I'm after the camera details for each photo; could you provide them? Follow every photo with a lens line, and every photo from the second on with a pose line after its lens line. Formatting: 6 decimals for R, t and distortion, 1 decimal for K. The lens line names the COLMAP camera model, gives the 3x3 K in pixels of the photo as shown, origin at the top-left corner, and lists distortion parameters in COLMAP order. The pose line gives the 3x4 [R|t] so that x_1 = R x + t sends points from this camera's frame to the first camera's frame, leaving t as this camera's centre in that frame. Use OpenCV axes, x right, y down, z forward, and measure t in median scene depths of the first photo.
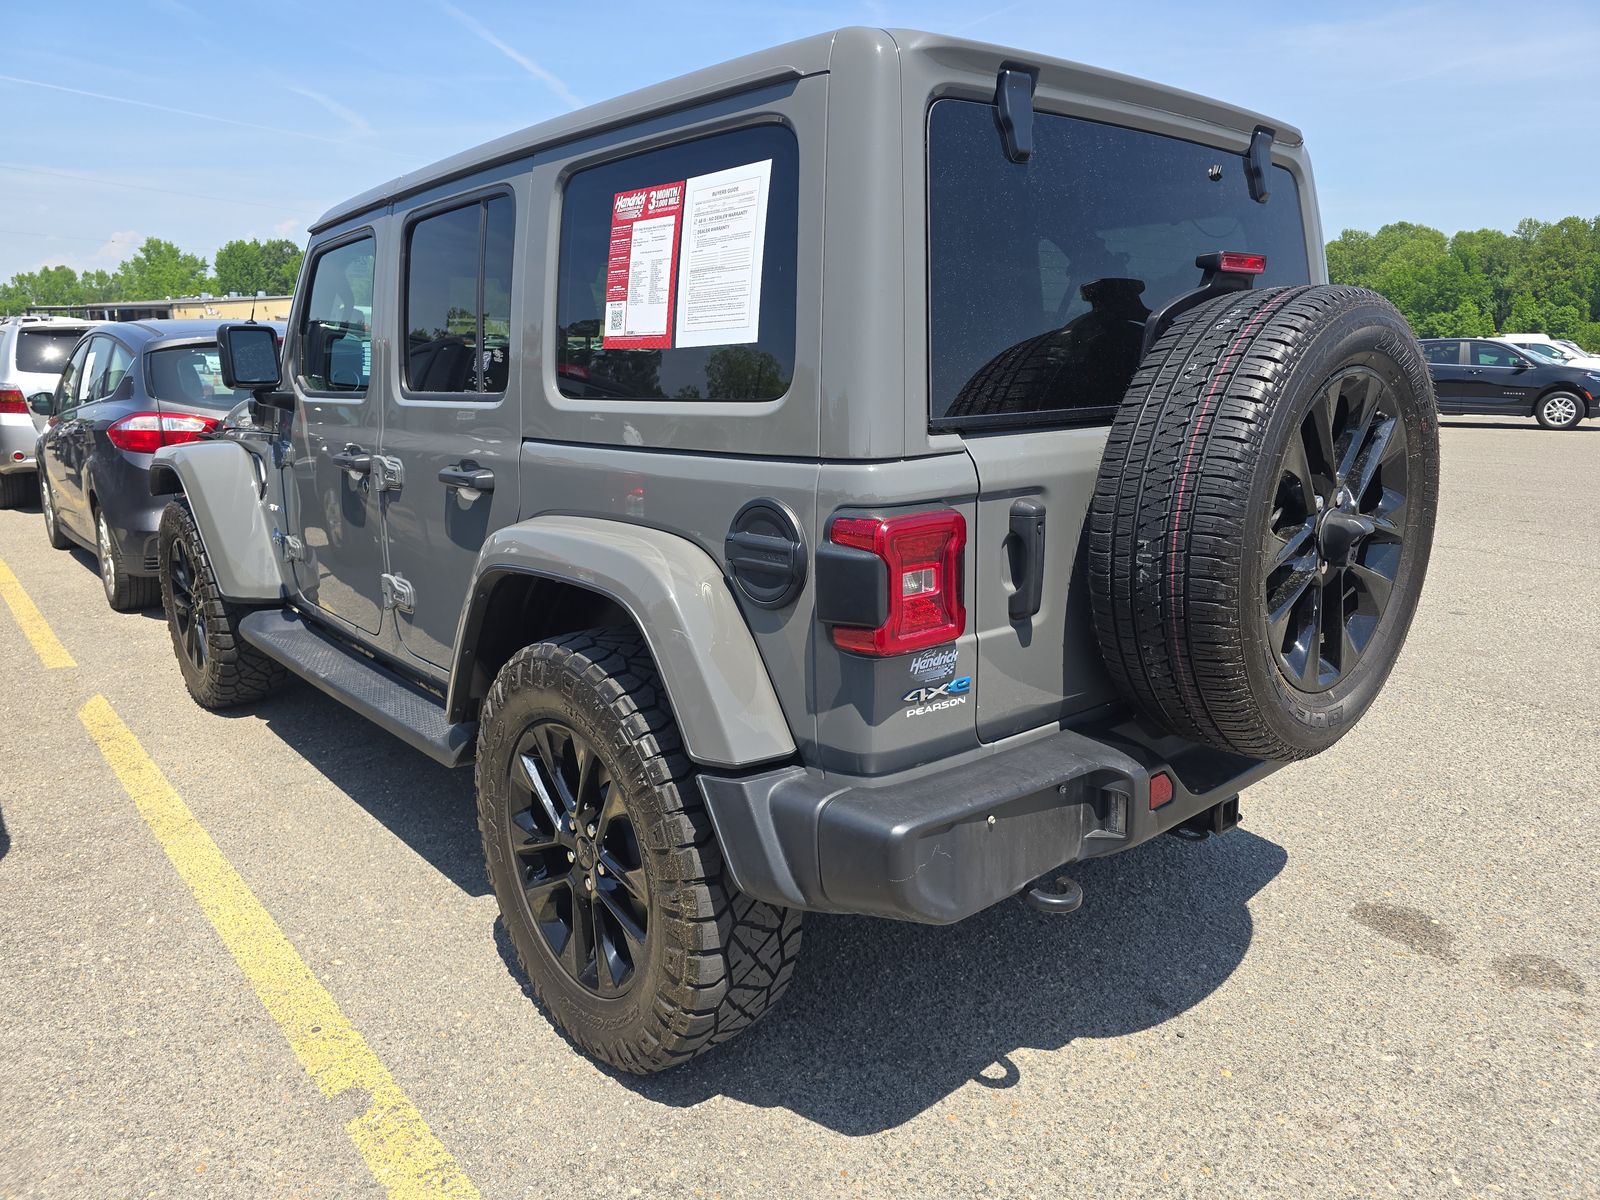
lens RADIAL K [[1059.2, 0, 800.0], [0, 1059.2, 600.0], [0, 0, 1]] dist [0.093812, -0.101731]
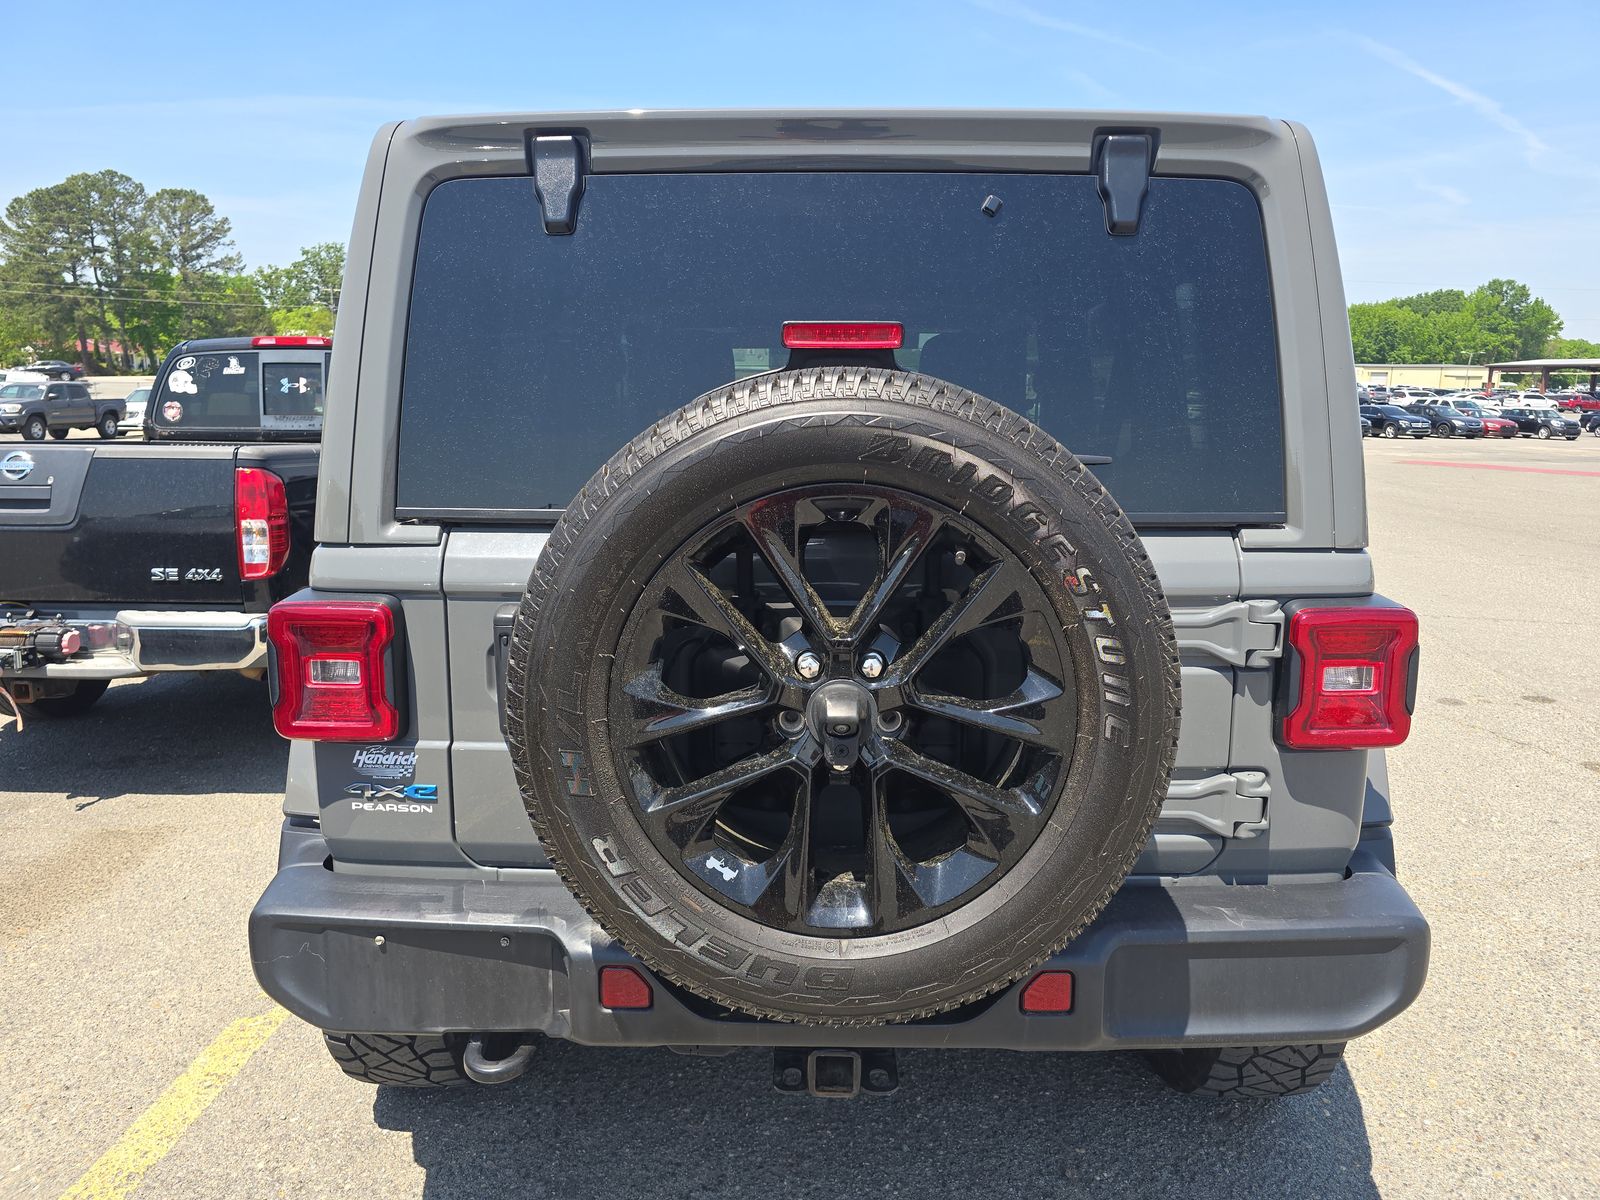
lens RADIAL K [[1059.2, 0, 800.0], [0, 1059.2, 600.0], [0, 0, 1]] dist [0.093812, -0.101731]
pose [[0.741904, 0.128535, -0.658071, 1.006741], [-0.155645, 0.987659, 0.017437, -0.156373], [0.652191, 0.089489, 0.752754, 0.495831]]
